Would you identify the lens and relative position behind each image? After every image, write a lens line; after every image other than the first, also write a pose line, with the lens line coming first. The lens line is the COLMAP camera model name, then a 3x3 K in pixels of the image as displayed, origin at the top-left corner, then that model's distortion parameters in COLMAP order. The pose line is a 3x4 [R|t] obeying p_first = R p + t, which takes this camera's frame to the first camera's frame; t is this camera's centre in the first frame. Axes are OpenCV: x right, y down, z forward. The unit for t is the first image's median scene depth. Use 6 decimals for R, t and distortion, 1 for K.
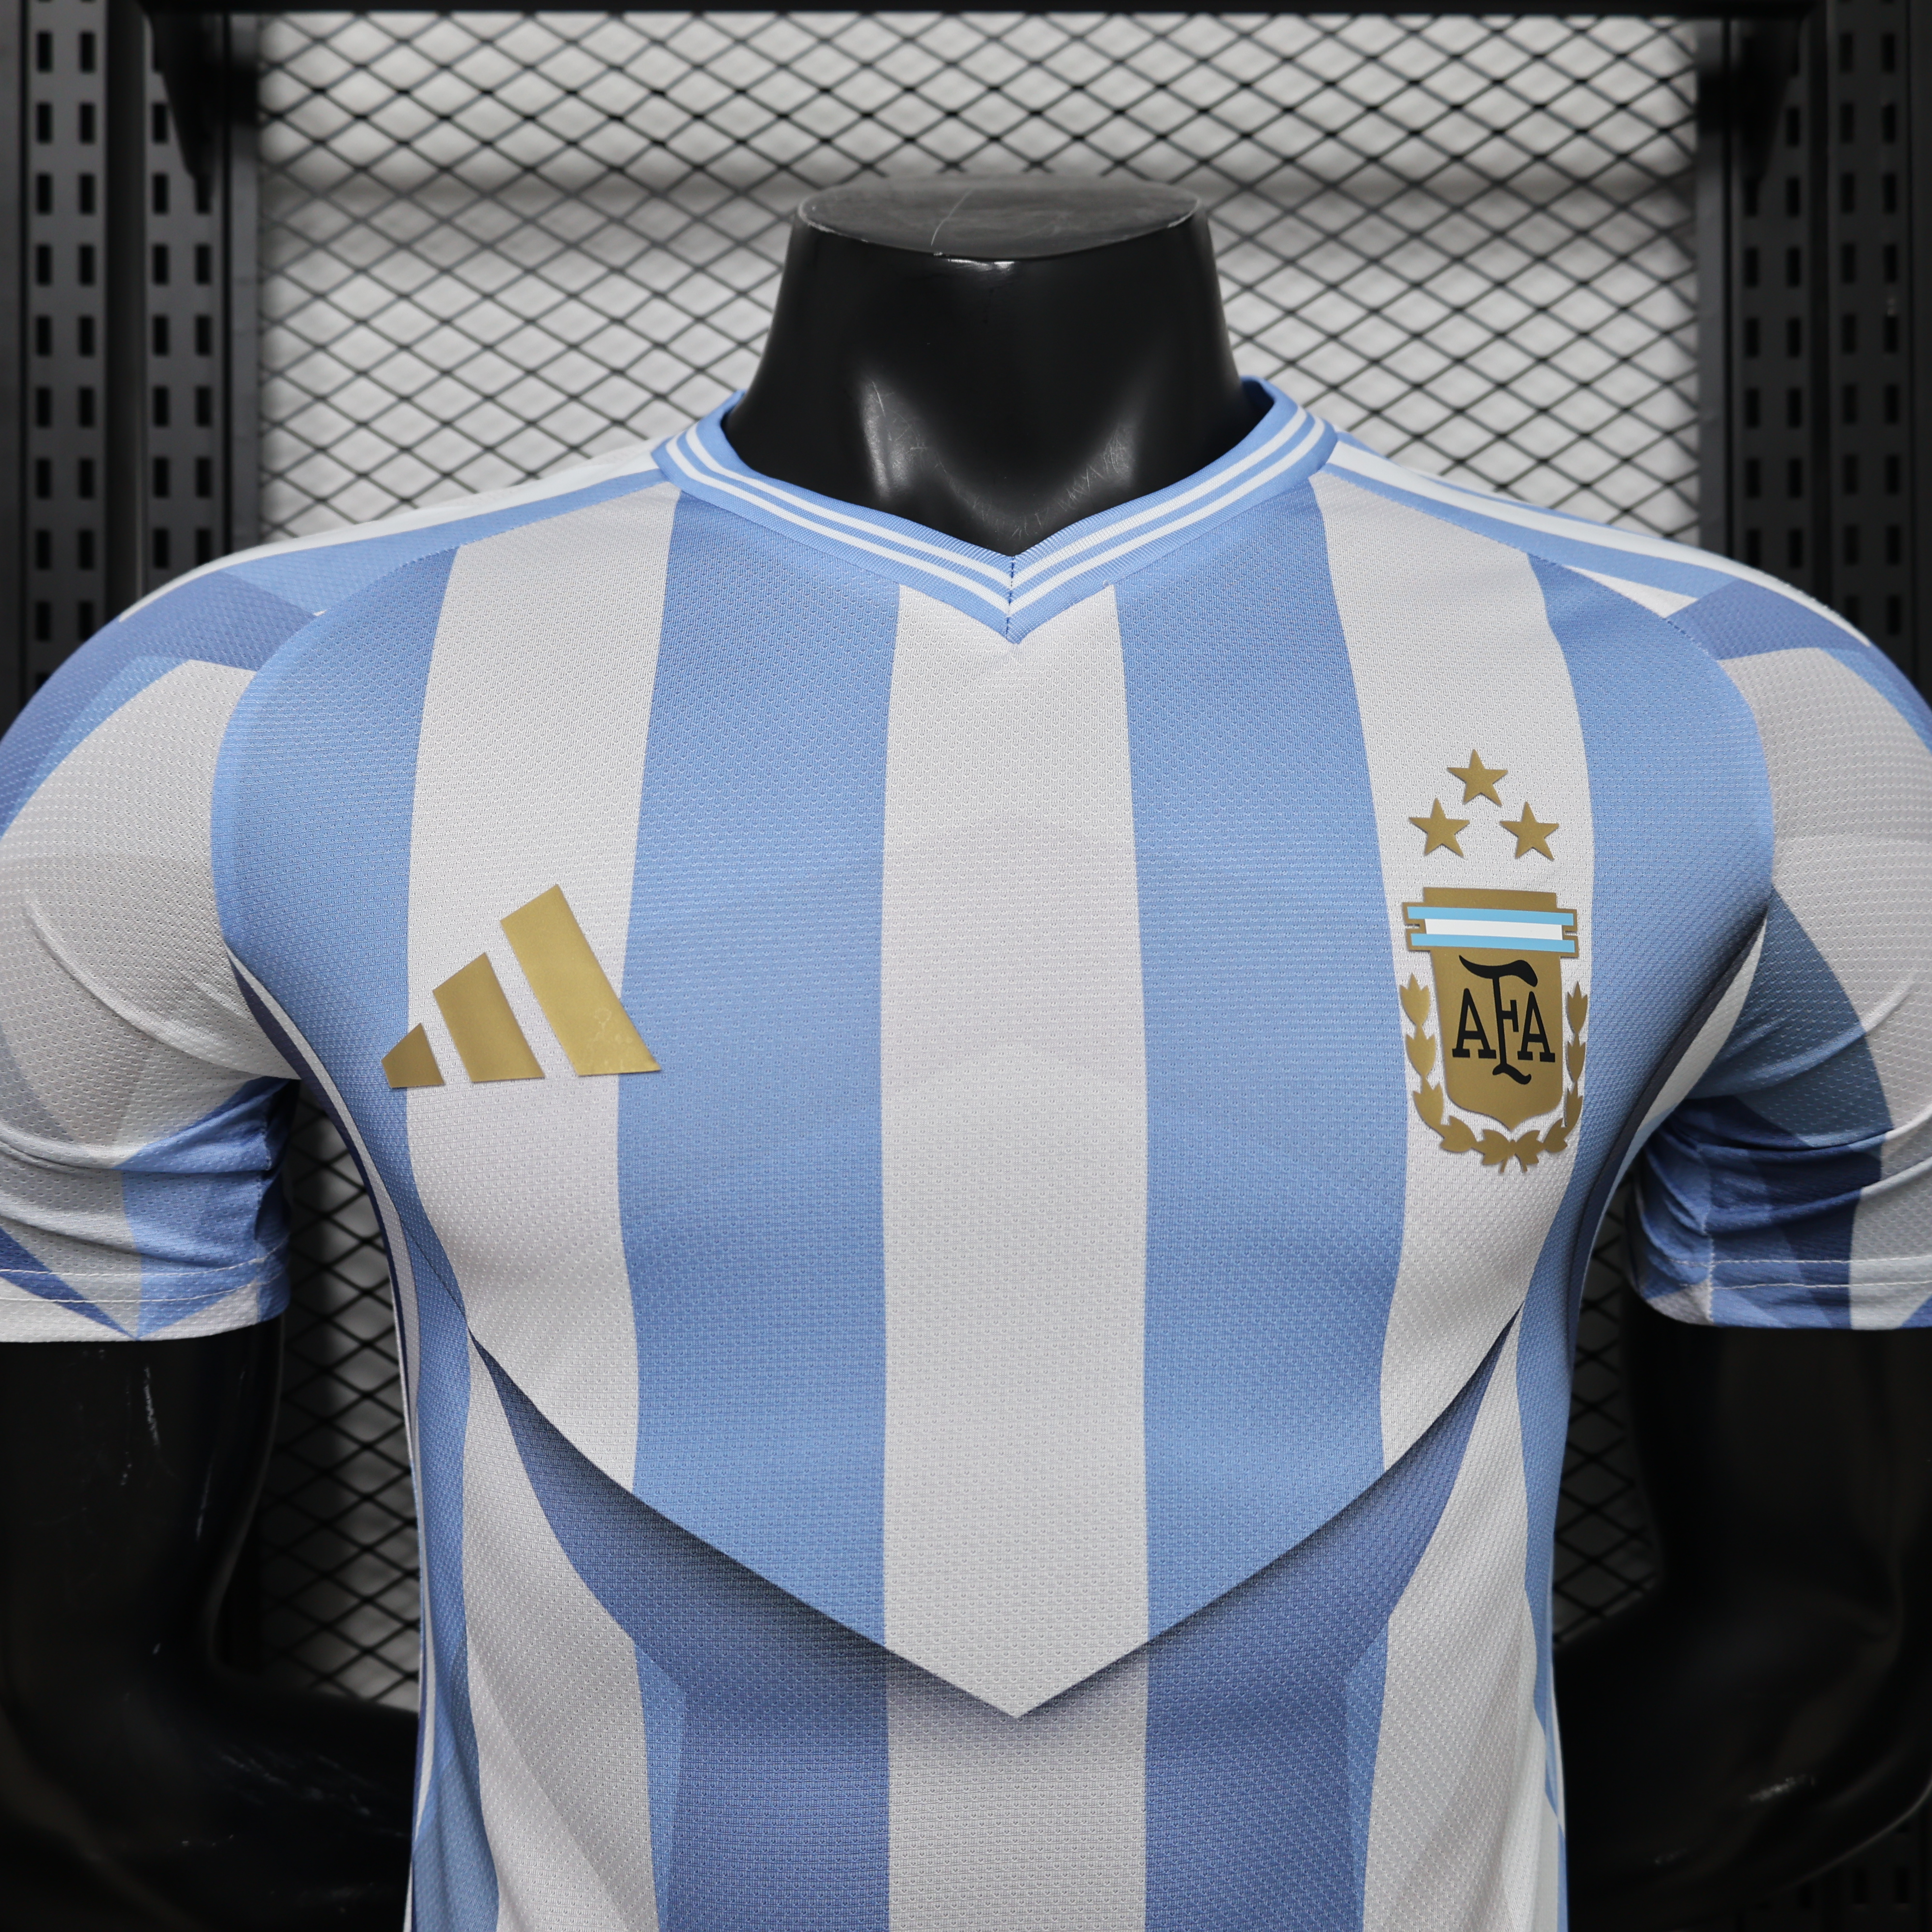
lens RADIAL K [[1978.3, 0, 905.6], [0, 1978.3, 1074.9], [0, 0, 1]] dist [-0.008522, 0.002357]
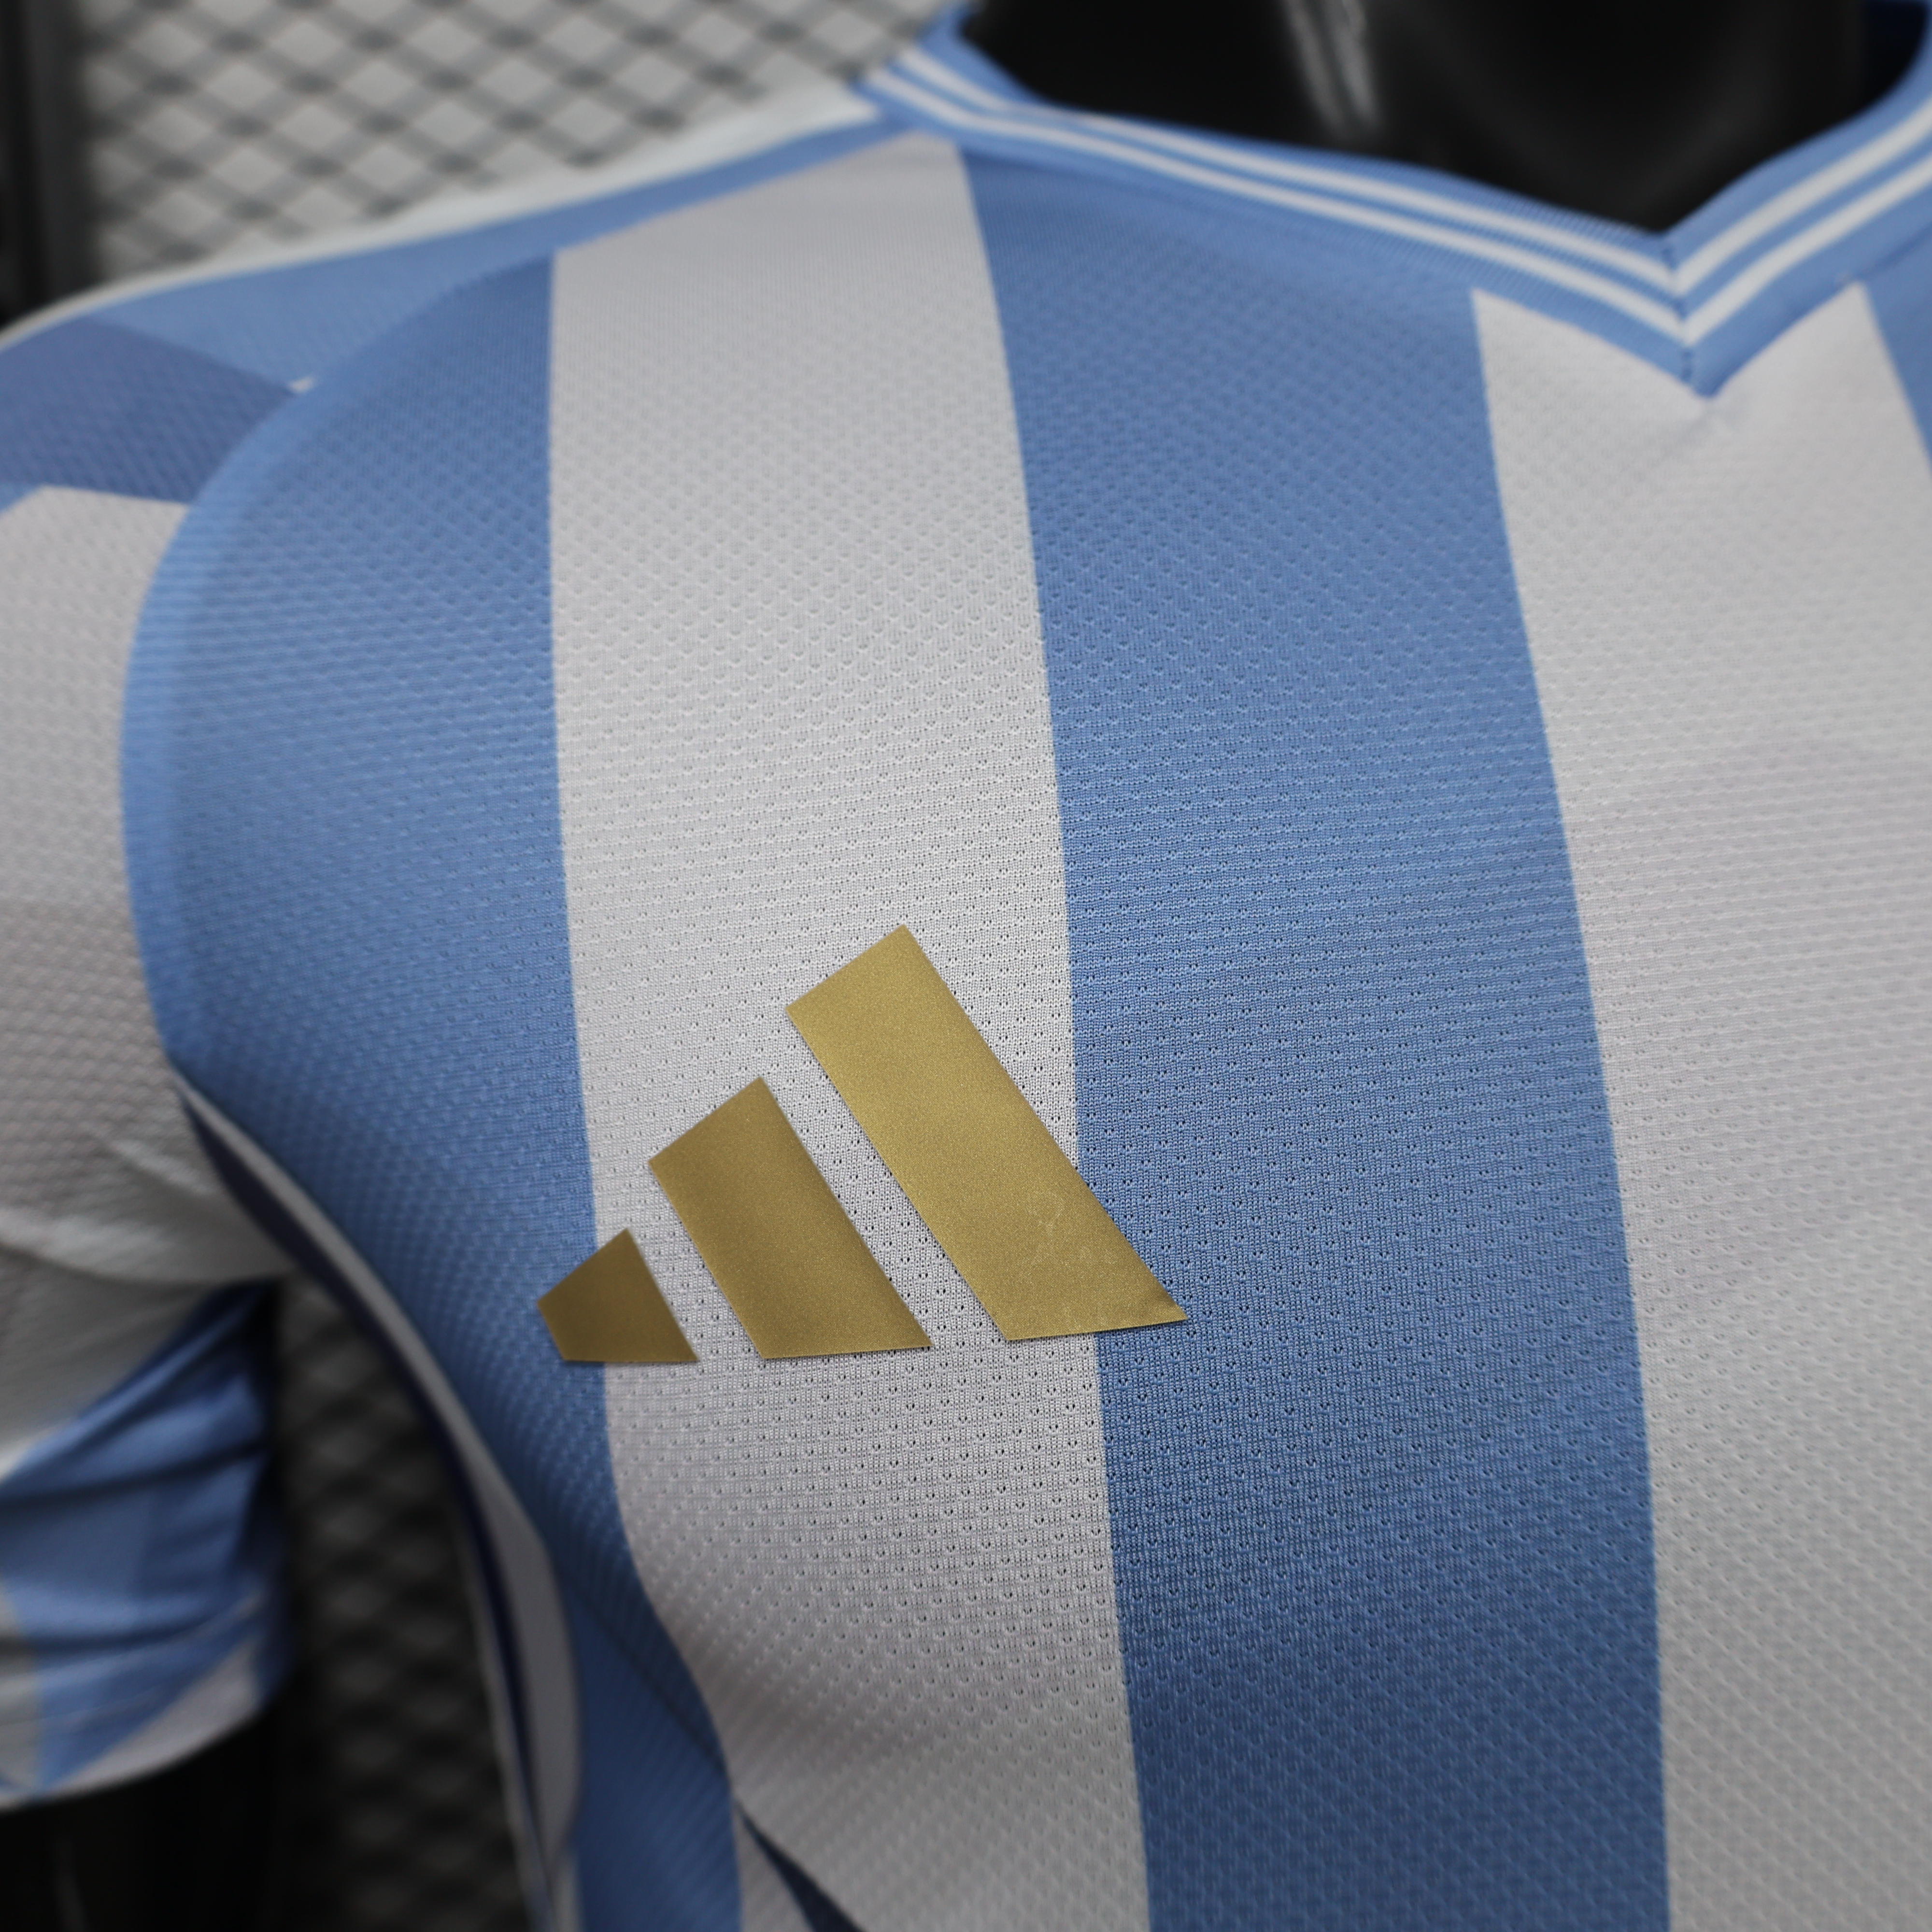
lens RADIAL K [[1978.3, 0, 905.6], [0, 1978.3, 1074.9], [0, 0, 1]] dist [-0.008522, 0.002357]
pose [[0.993242, -0.062799, 0.097603, -0.220624], [0.056793, 0.996387, 0.063143, -0.089052], [-0.101216, -0.057173, 0.993220, 0.515580]]
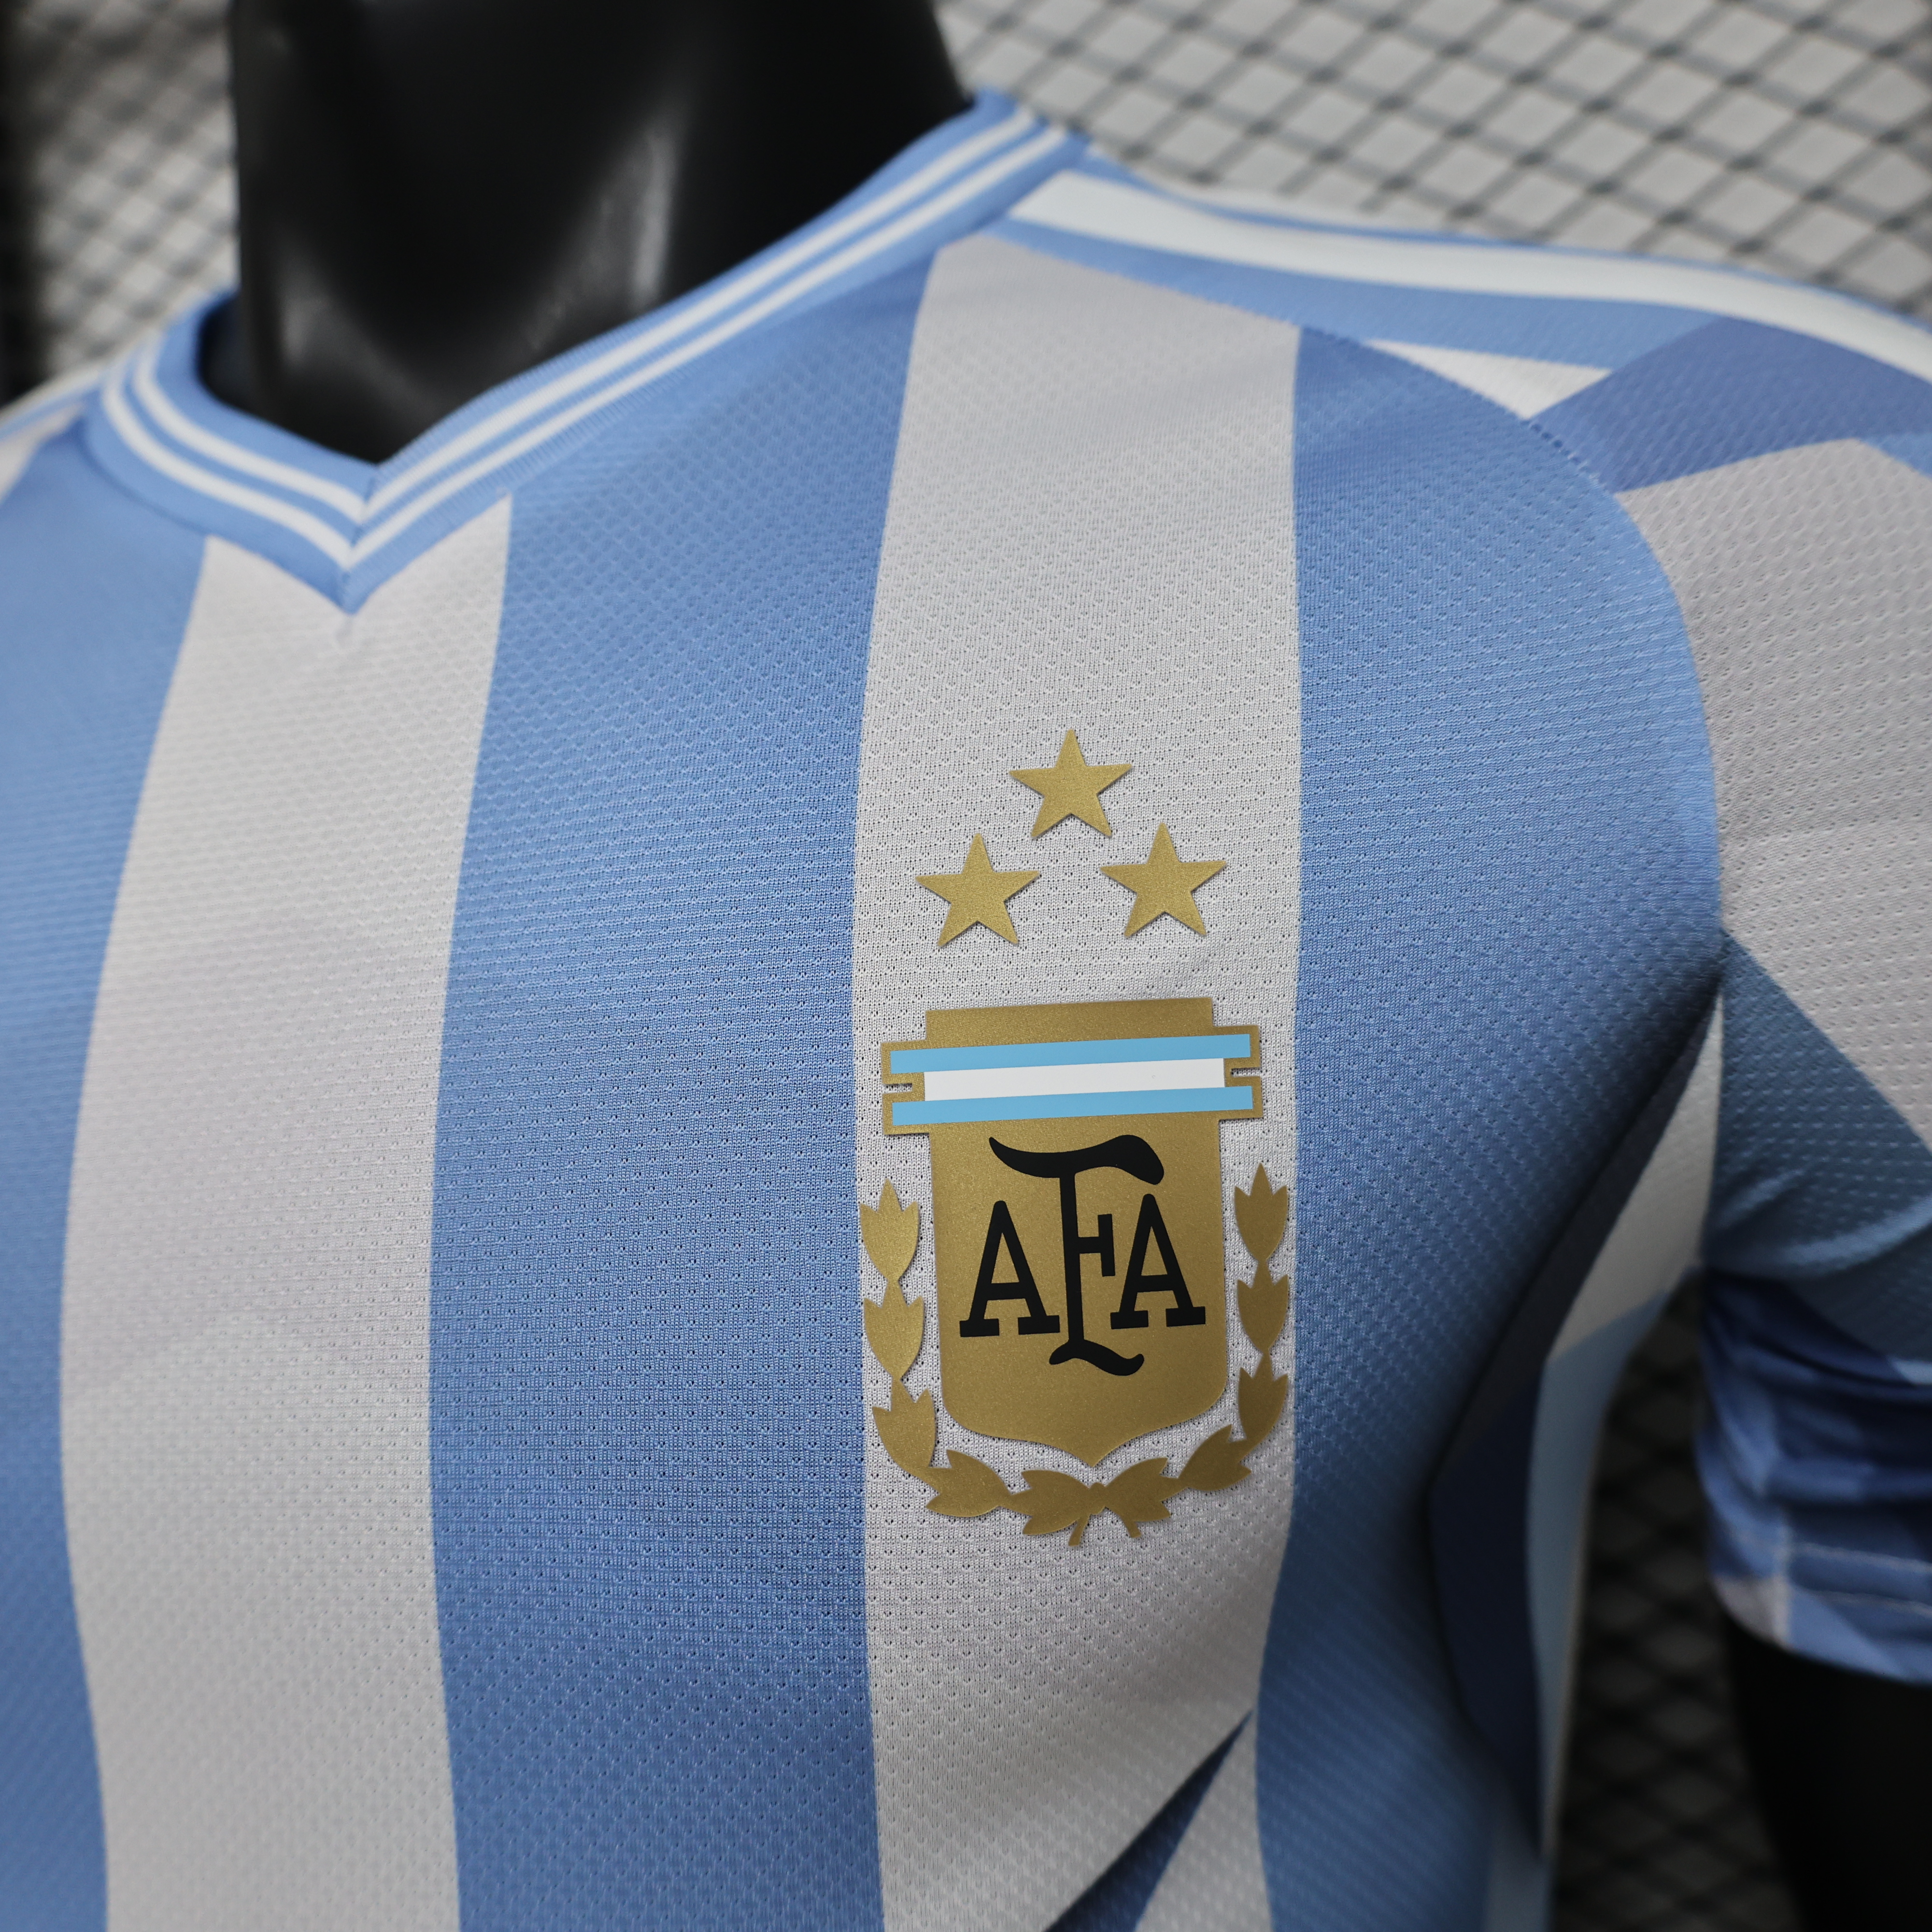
lens RADIAL K [[1978.3, 0, 905.6], [0, 1978.3, 1074.9], [0, 0, 1]] dist [-0.008522, 0.002357]
pose [[0.953675, -0.035399, -0.298750, 0.405474], [0.058913, 0.995801, 0.070070, -0.112543], [0.295015, -0.084425, 0.951755, 0.470569]]
